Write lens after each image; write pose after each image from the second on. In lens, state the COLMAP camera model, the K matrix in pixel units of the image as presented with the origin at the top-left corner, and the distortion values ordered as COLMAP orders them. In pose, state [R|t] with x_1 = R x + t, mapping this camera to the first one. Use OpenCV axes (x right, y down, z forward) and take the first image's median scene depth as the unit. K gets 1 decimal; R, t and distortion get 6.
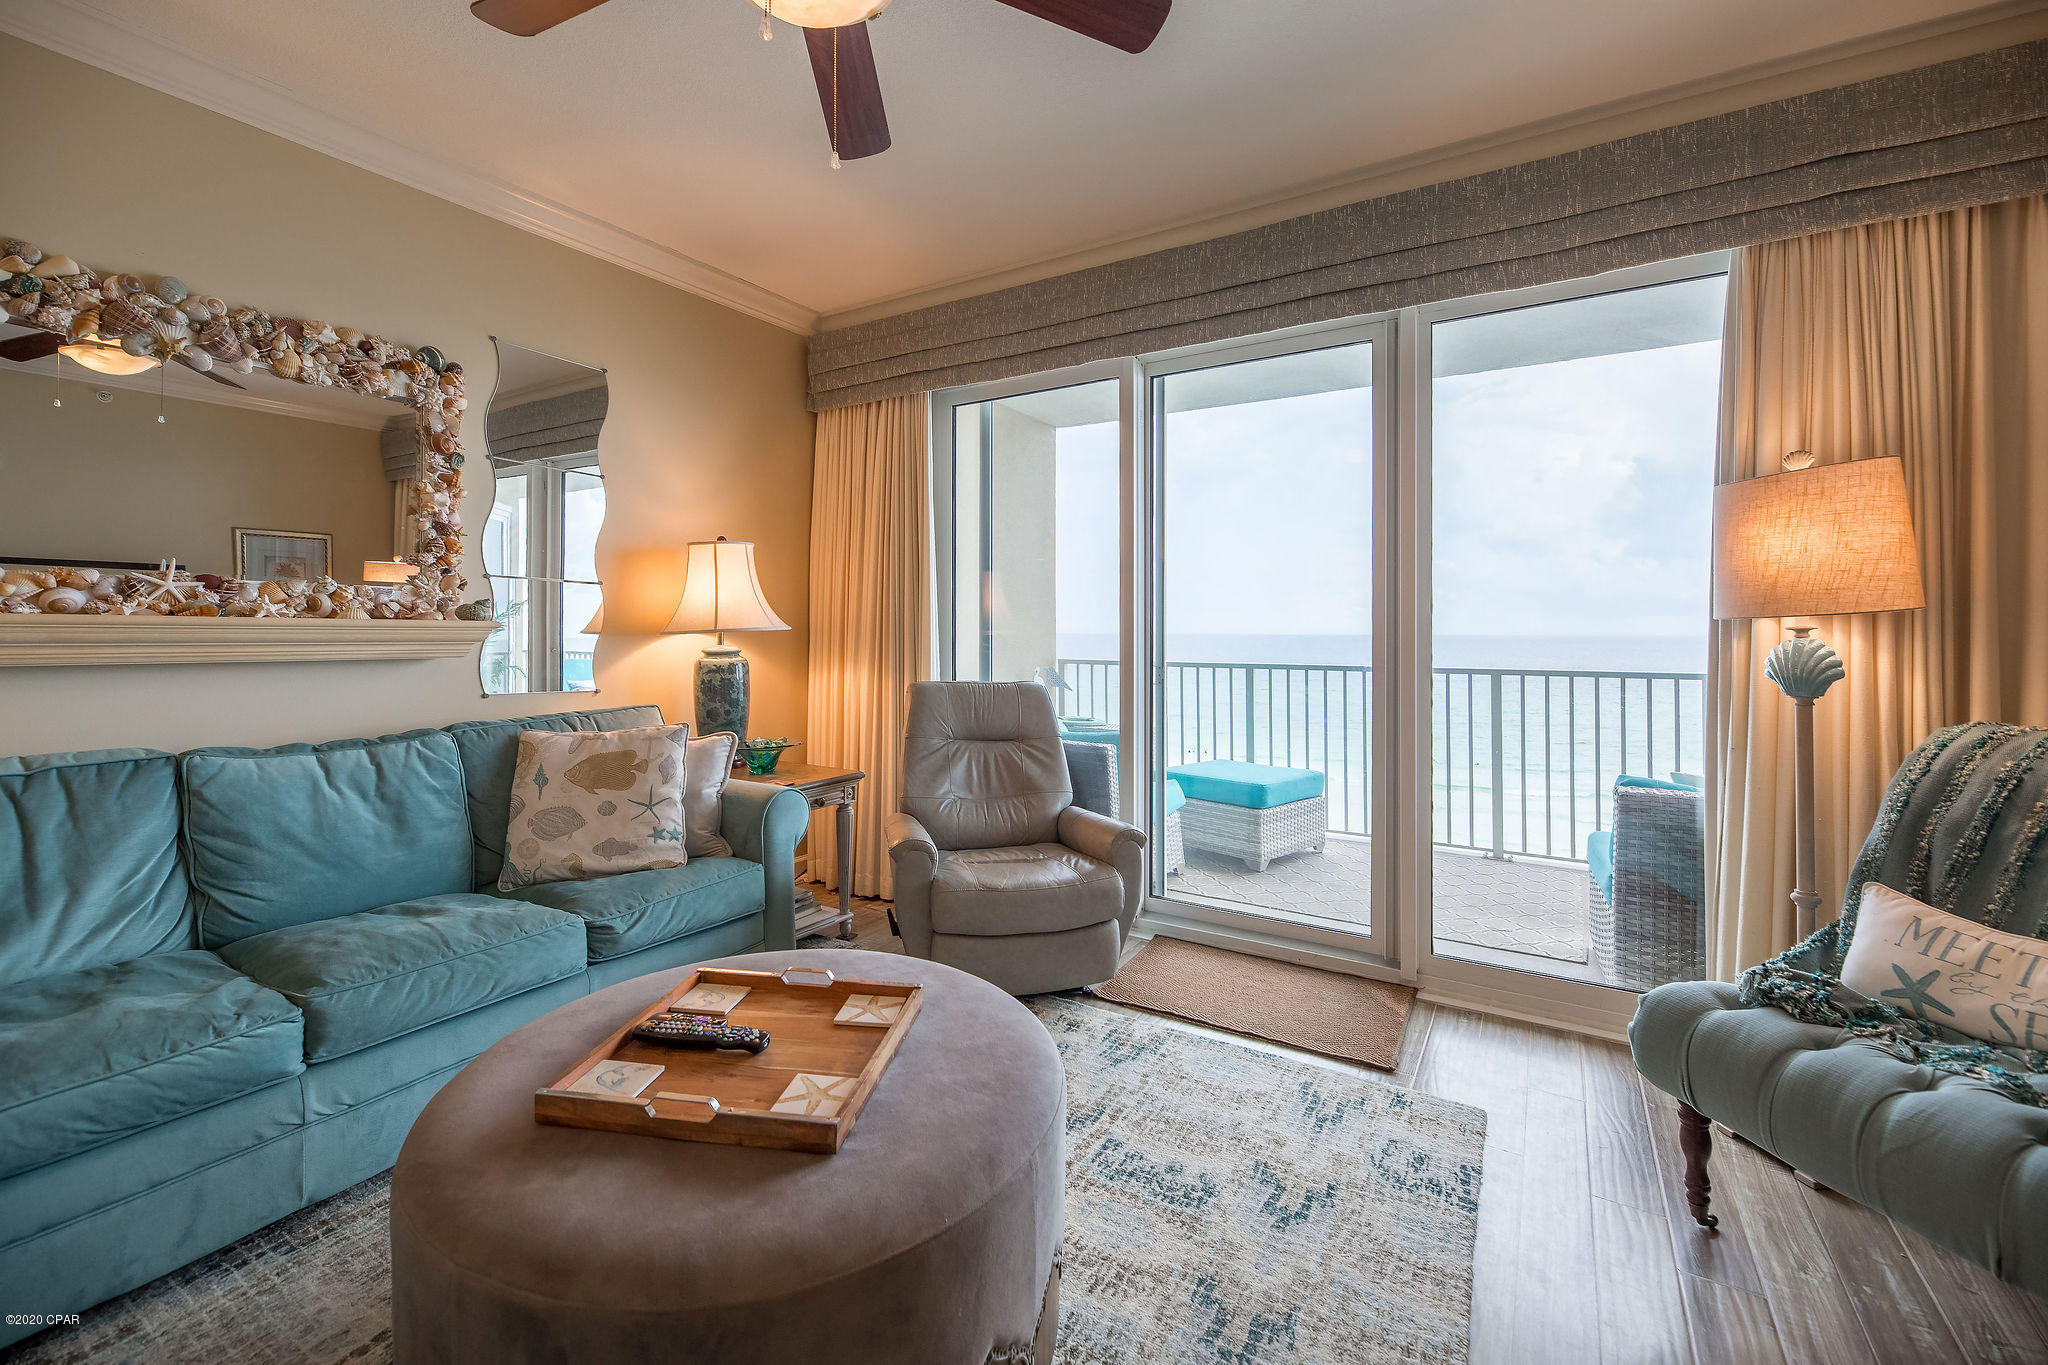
lens RADIAL K [[847.6, 0, 1043.7], [0, 847.6, 631.2], [0, 0, 1]] dist [-0.001979, -0.001994]
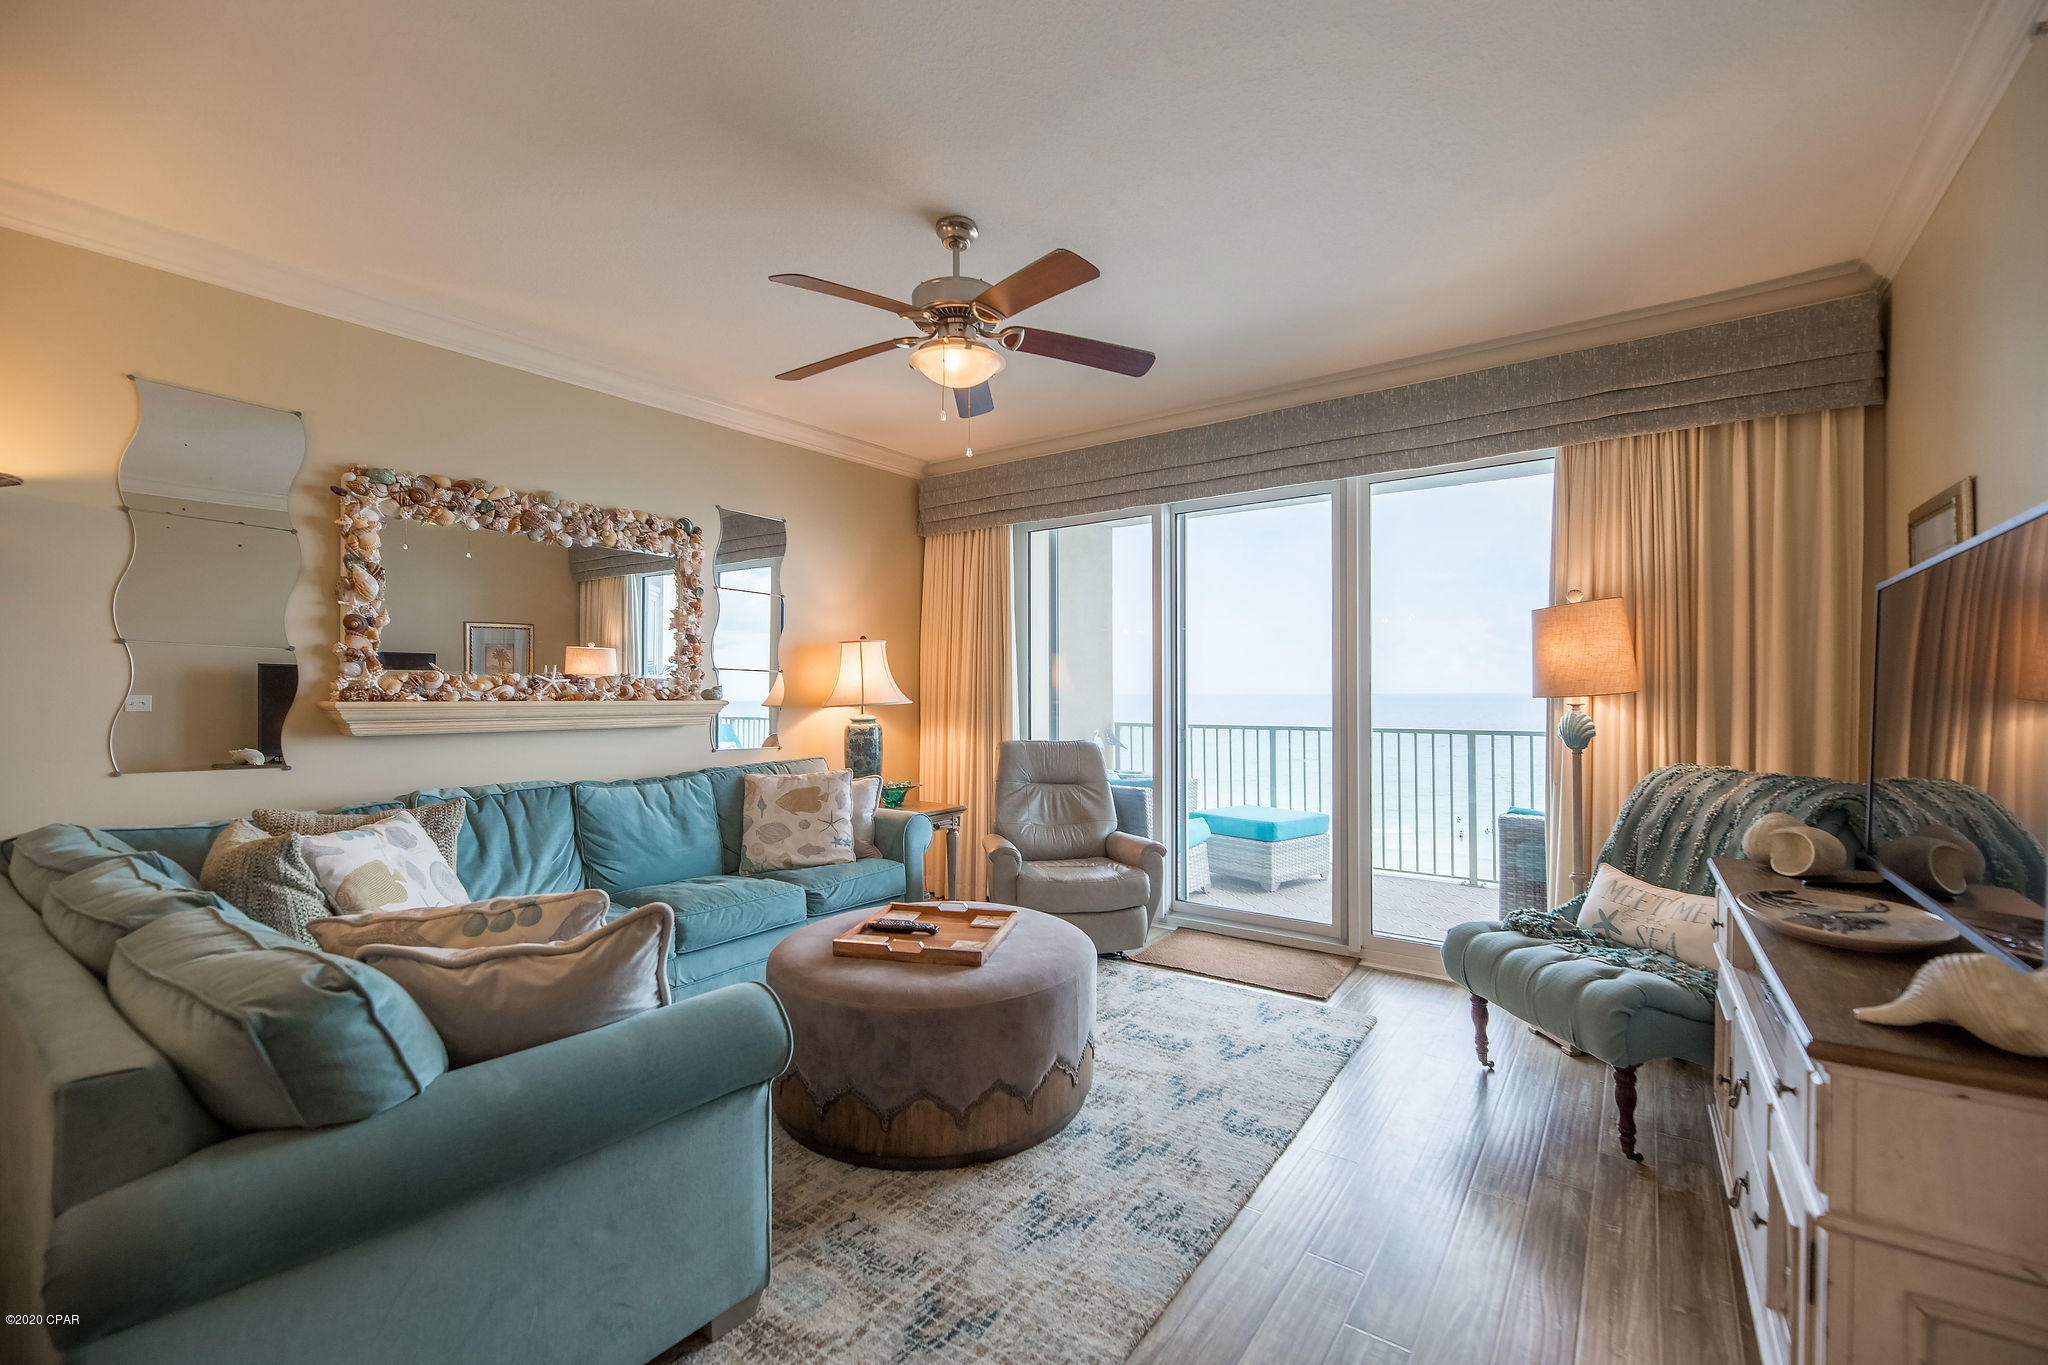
lens RADIAL K [[847.6, 0, 1053.0], [0, 847.6, 692.6], [0, 0, 1]] dist [-0.001979, -0.001994]
pose [[0.997438, -0.005358, -0.071329, 0.041088], [0.005351, 0.999986, -0.000298, -0.025639], [0.071329, -0.000085, 0.997453, -0.525883]]
